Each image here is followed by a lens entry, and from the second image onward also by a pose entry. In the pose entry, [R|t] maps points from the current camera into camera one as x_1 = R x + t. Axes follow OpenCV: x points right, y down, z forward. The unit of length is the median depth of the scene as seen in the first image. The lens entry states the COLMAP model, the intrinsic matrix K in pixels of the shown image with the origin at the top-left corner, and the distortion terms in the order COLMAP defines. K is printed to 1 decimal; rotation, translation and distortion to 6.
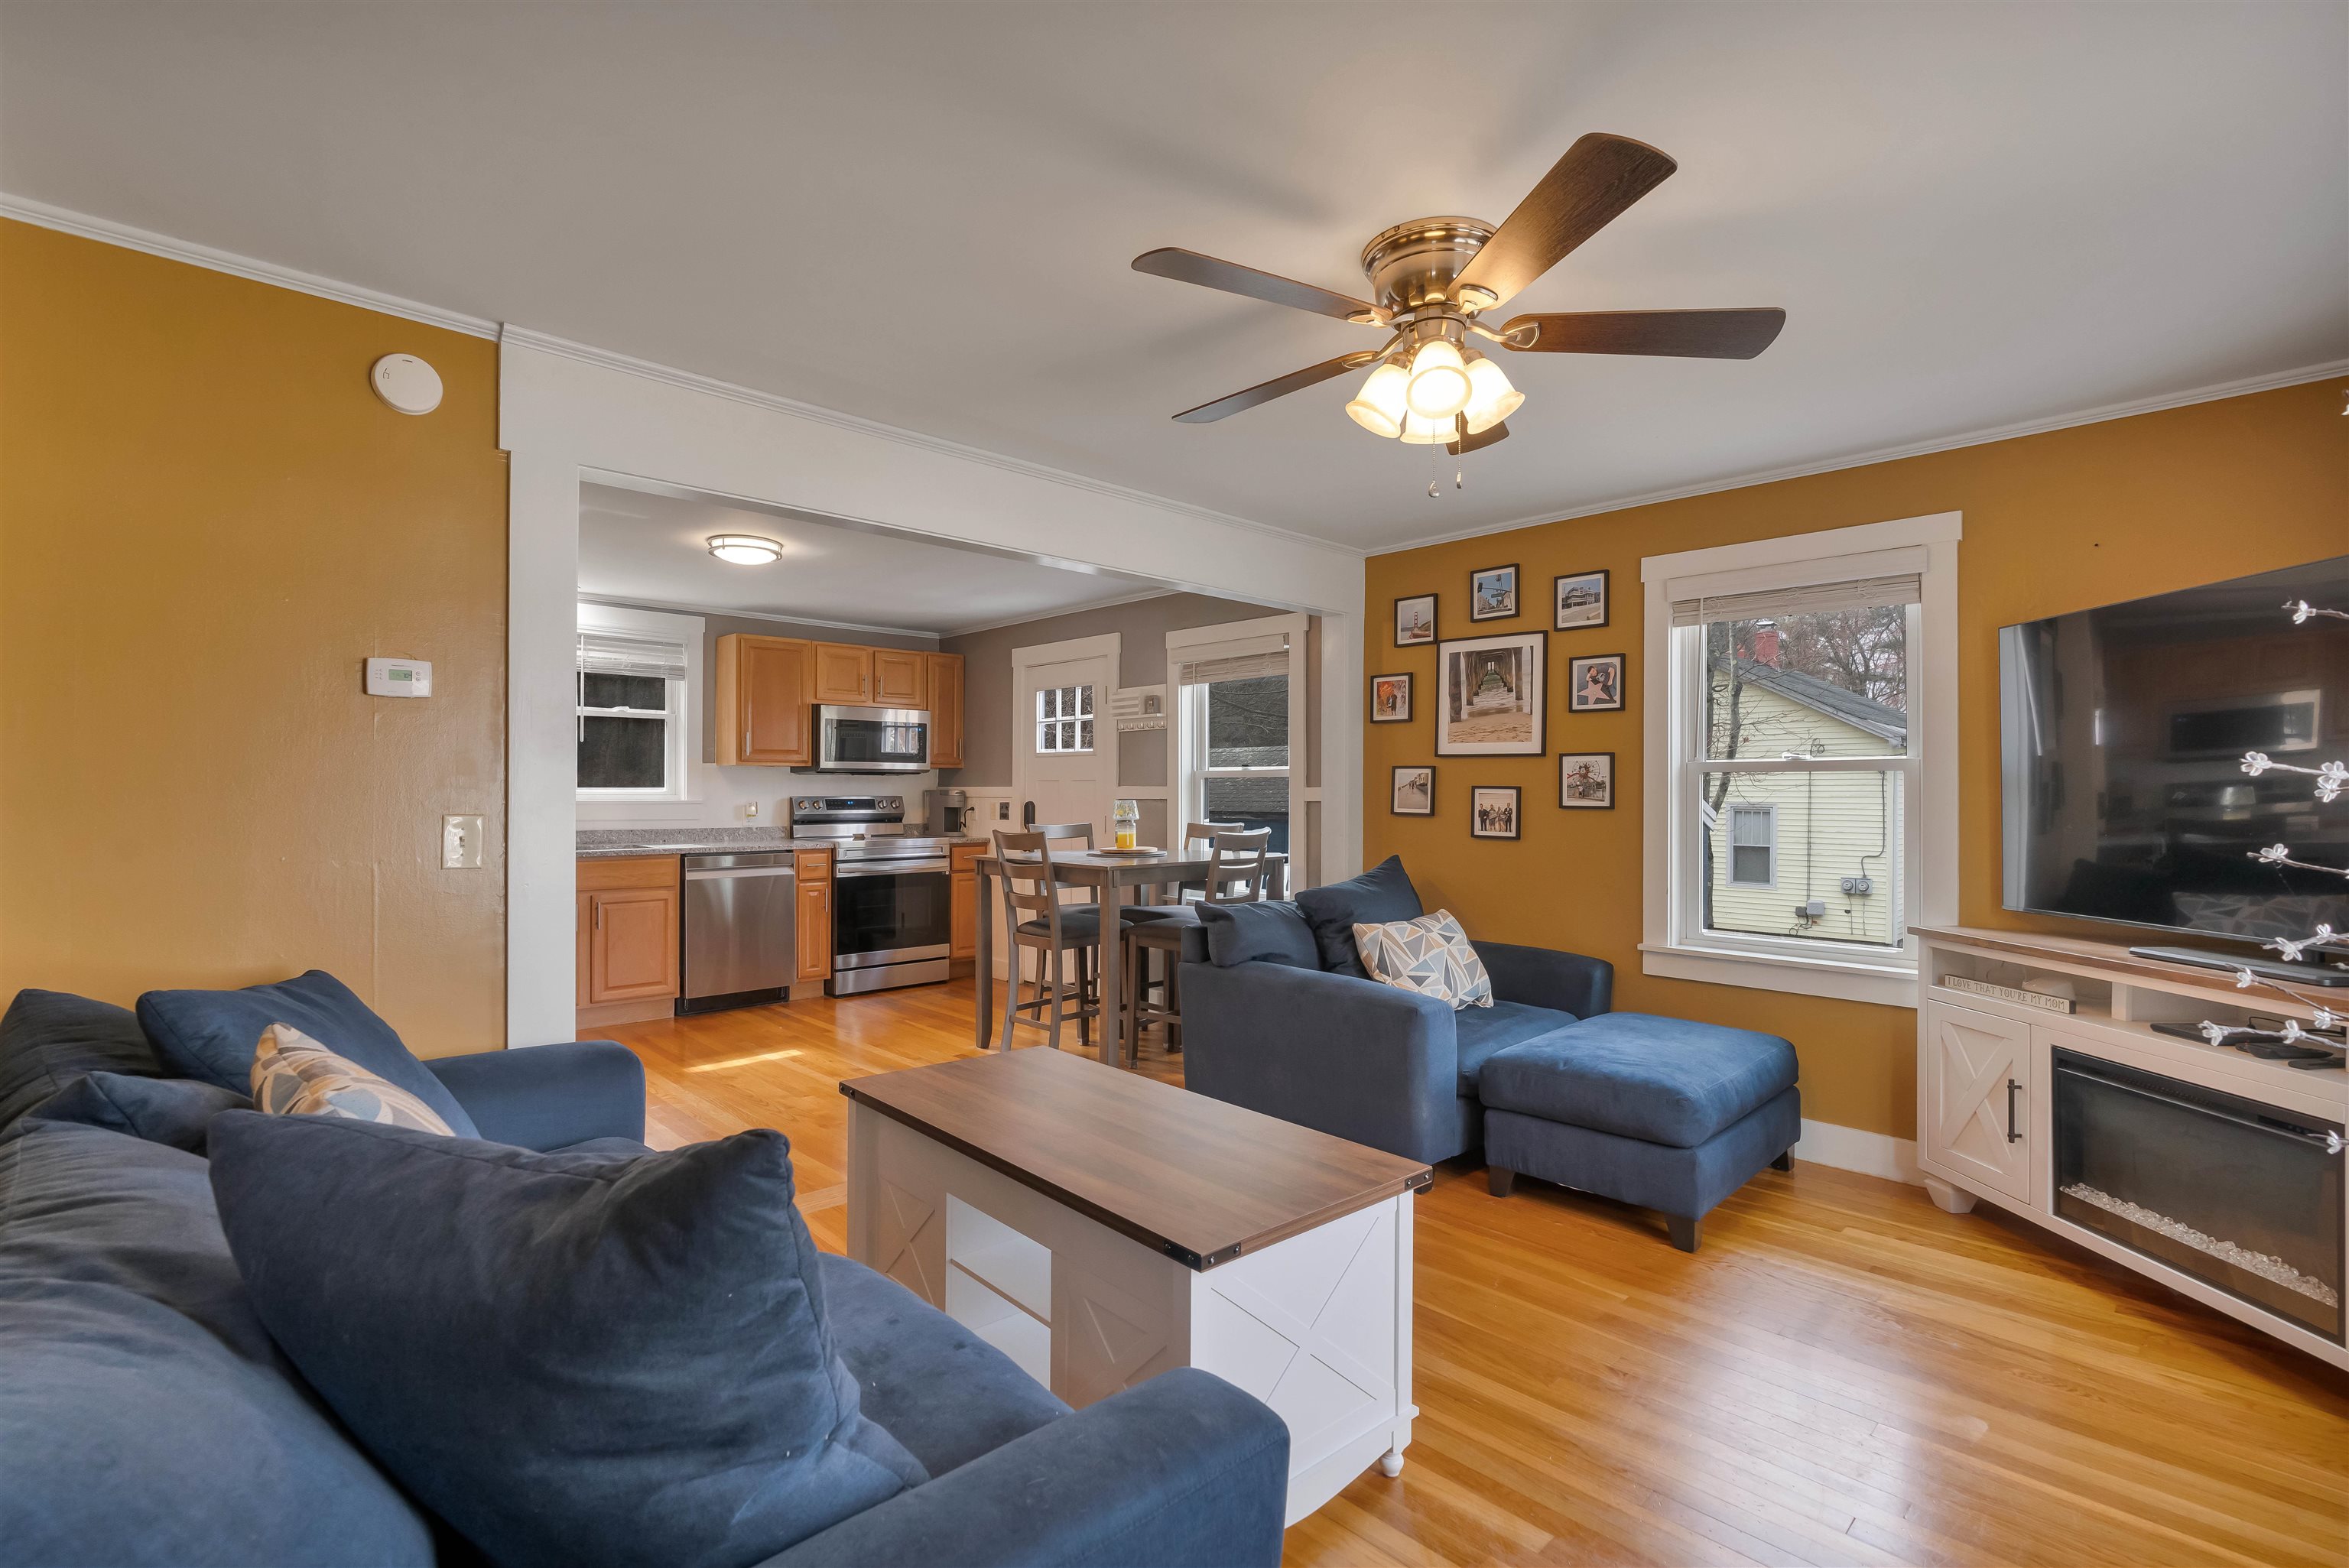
lens RADIAL K [[1071.4, 0, 1177.3], [0, 1071.4, 783.8], [0, 0, 1]] dist [-0.000629, -0.000450]
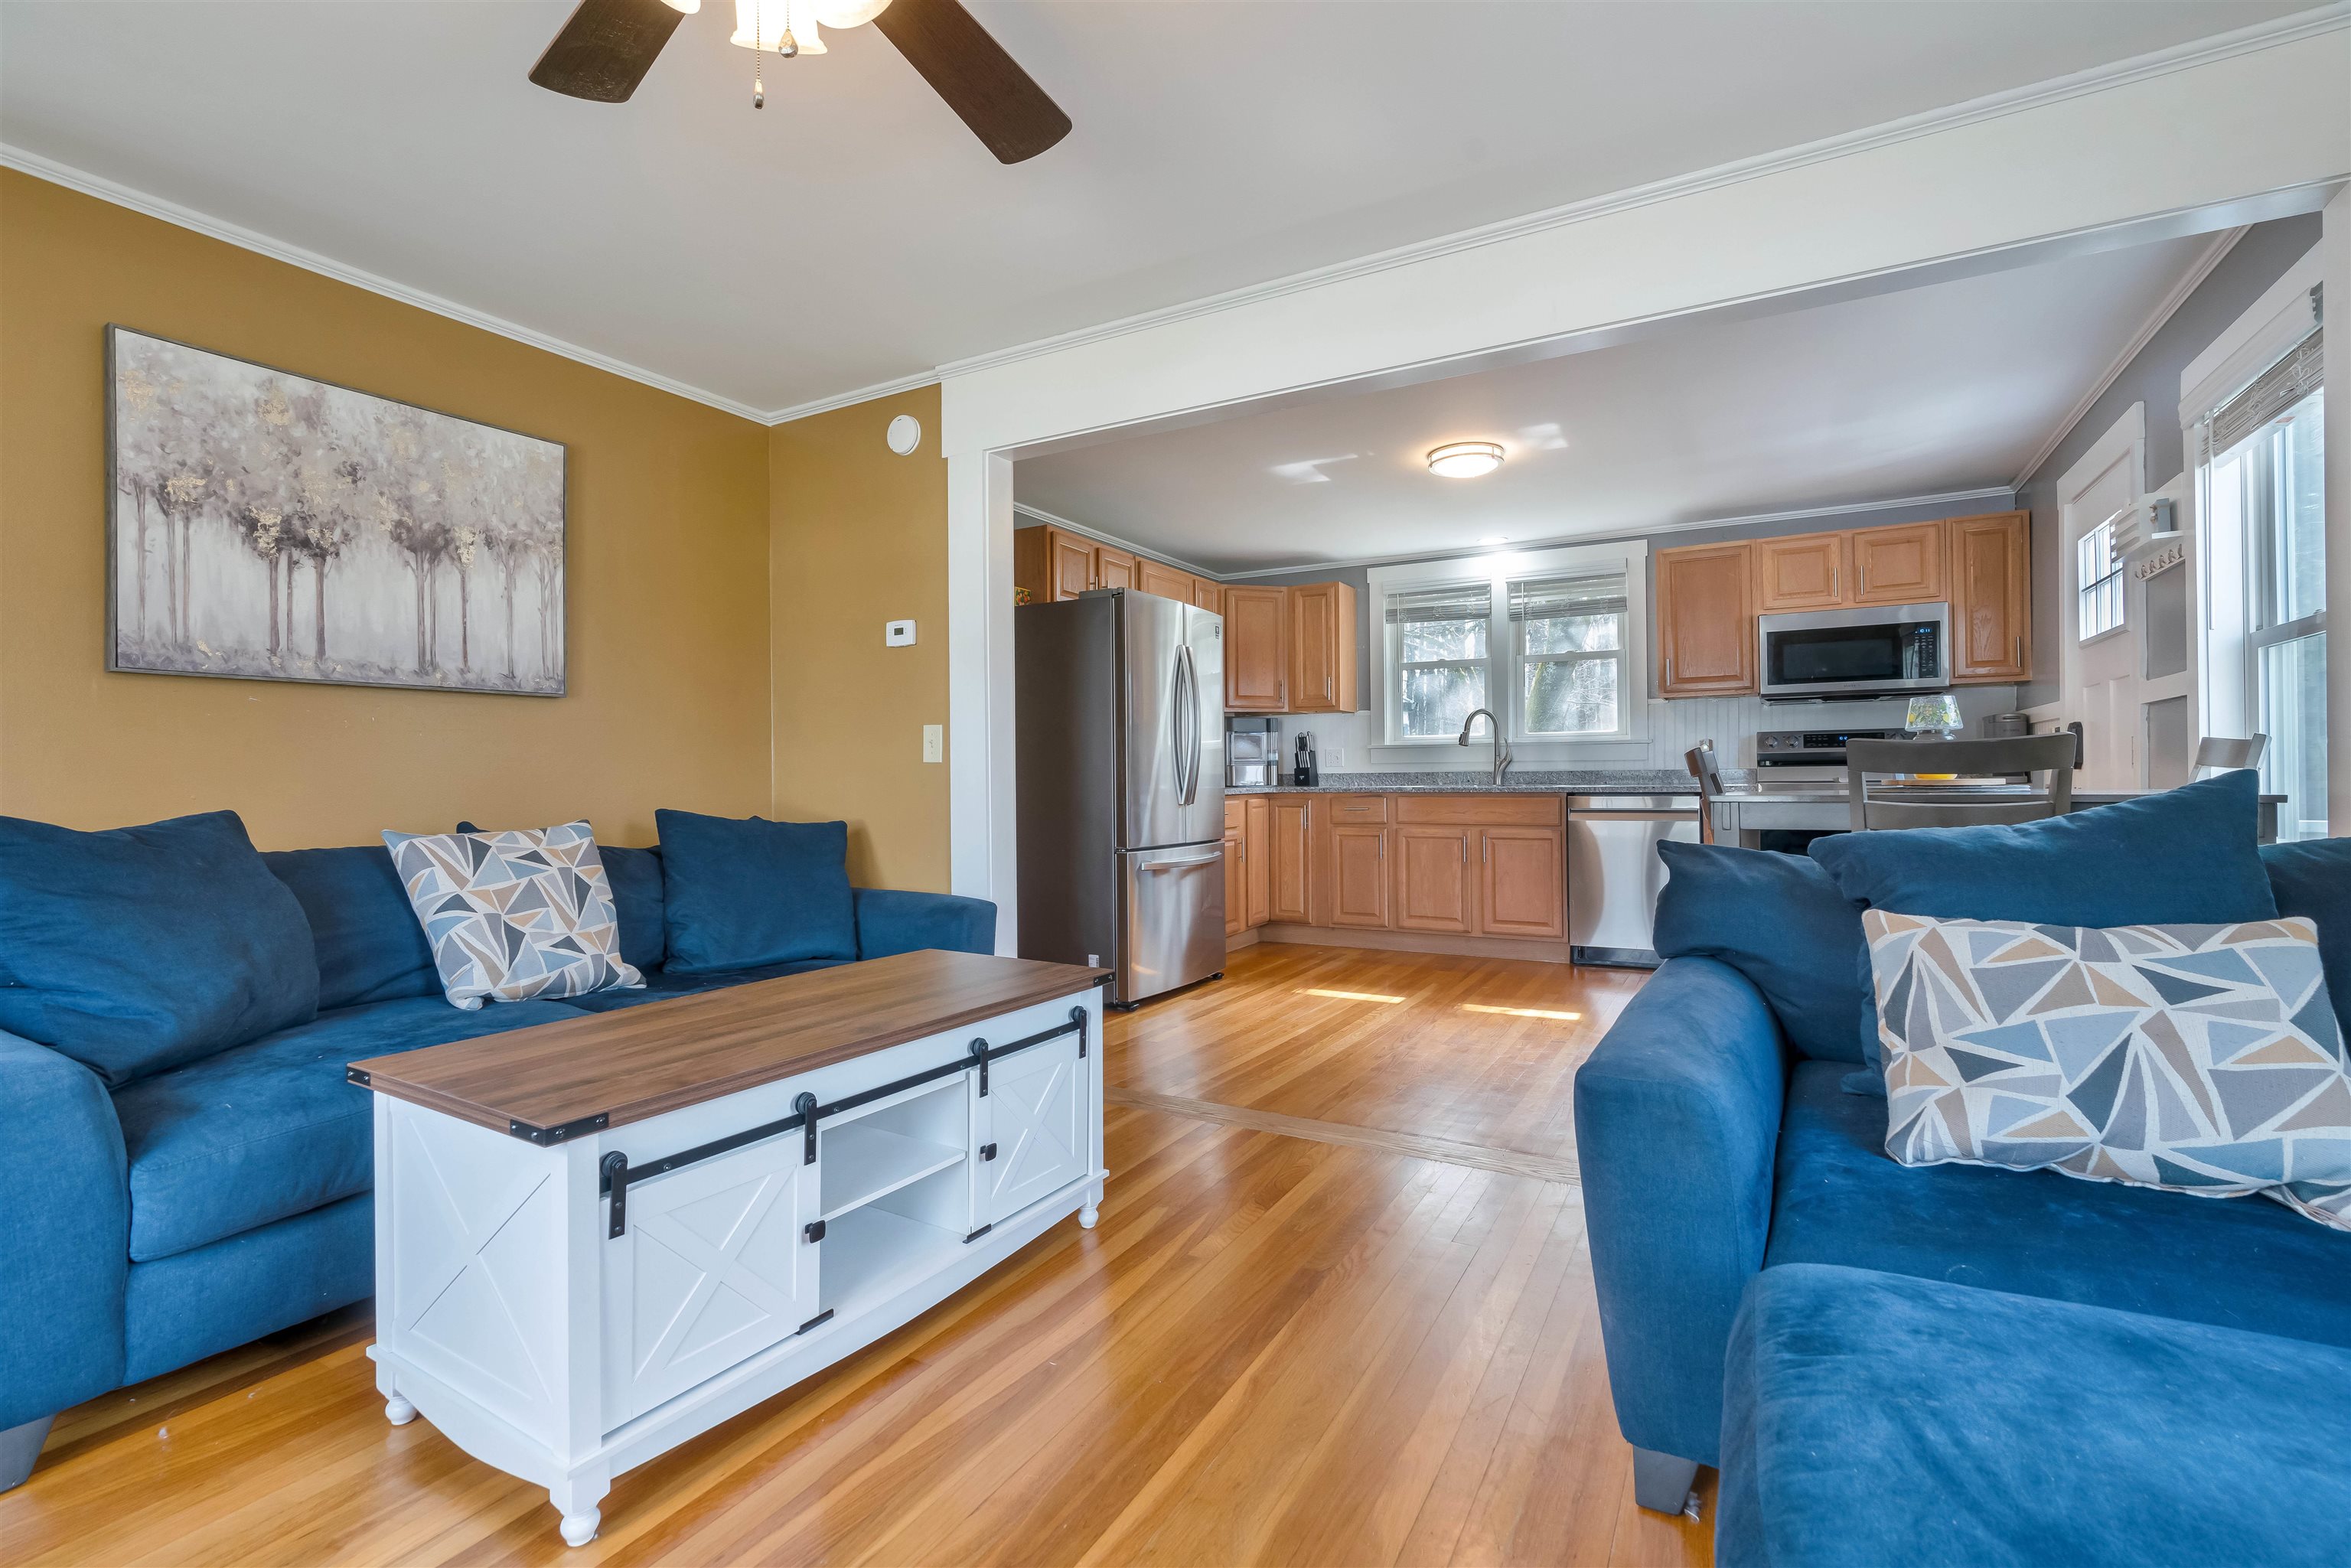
lens RADIAL K [[1054.7, 0, 1183.5], [0, 1054.7, 770.7], [0, 0, 1]] dist [-0.003456, 0.000756]
pose [[0.295111, -0.012043, -0.955387, 0.439931], [0.017519, 0.999821, -0.007192, 0.061044], [0.955302, -0.014615, 0.295269, 0.521477]]
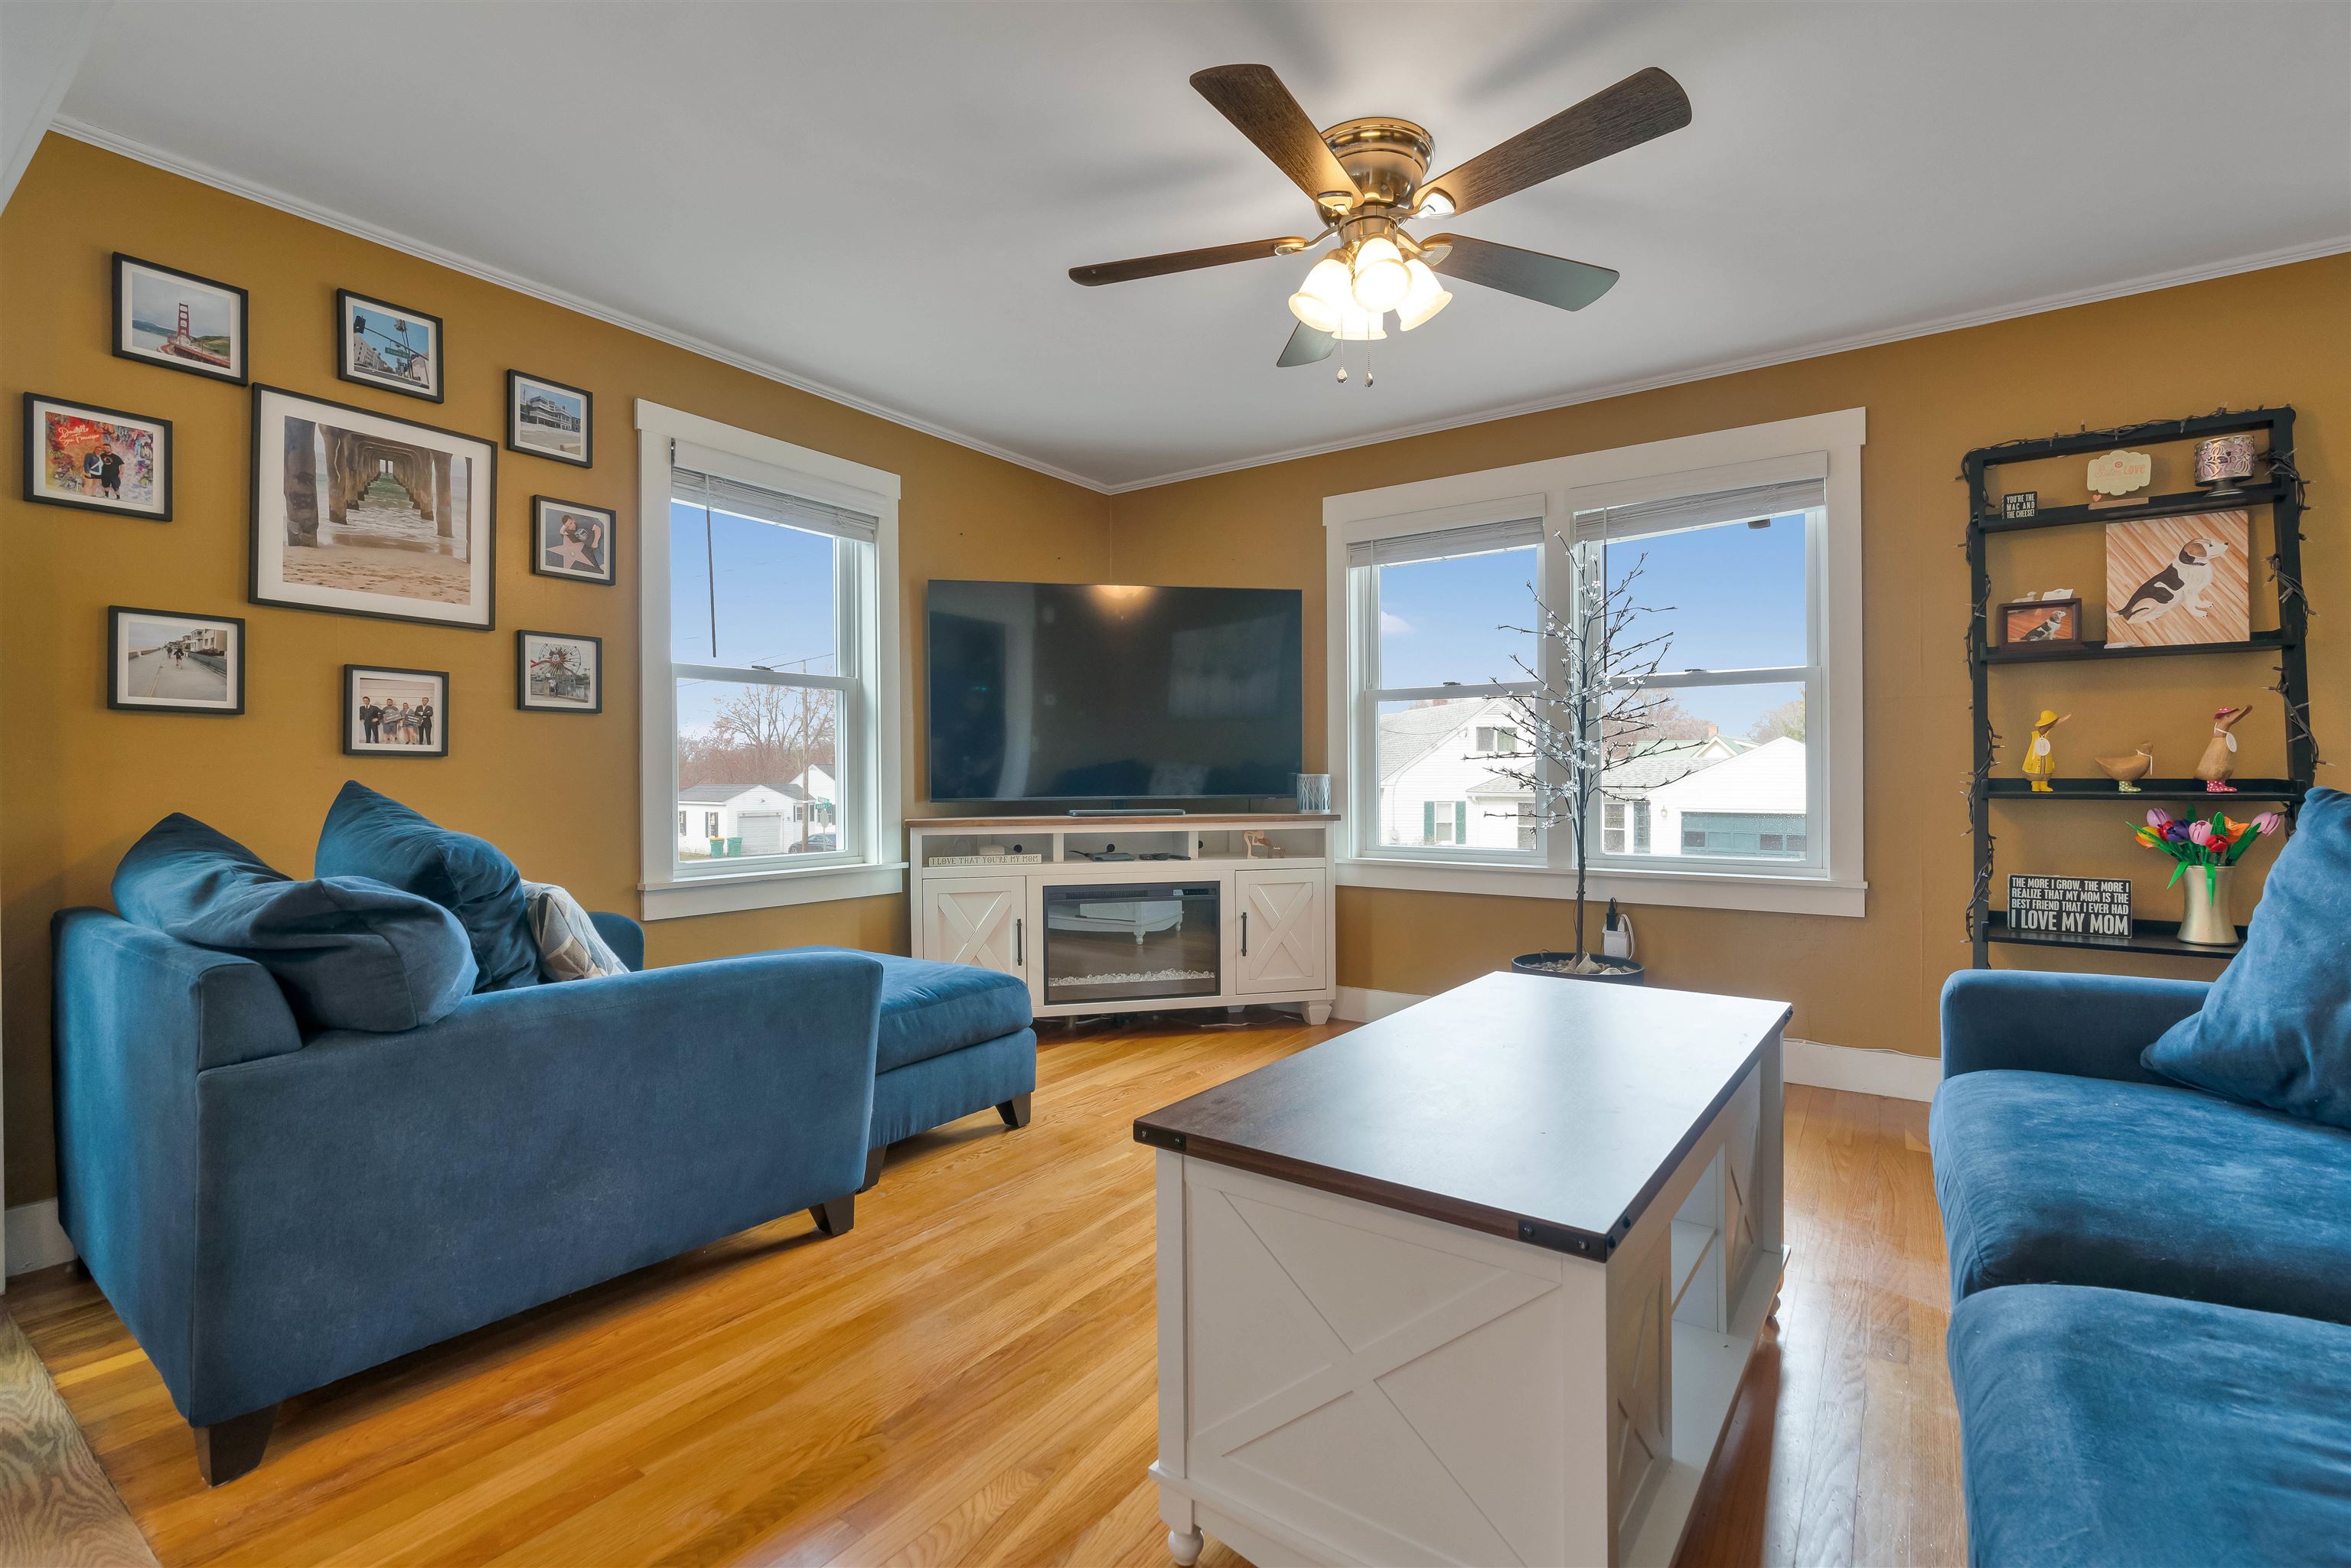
lens RADIAL K [[1054.7, 0, 1183.5], [0, 1054.7, 770.7], [0, 0, 1]] dist [-0.003456, 0.000756]
pose [[-0.190473, -0.000814, 0.981692, -0.373270], [-0.007421, 0.999972, -0.000610, 0.057261], [-0.981664, -0.007401, -0.190474, 0.683520]]
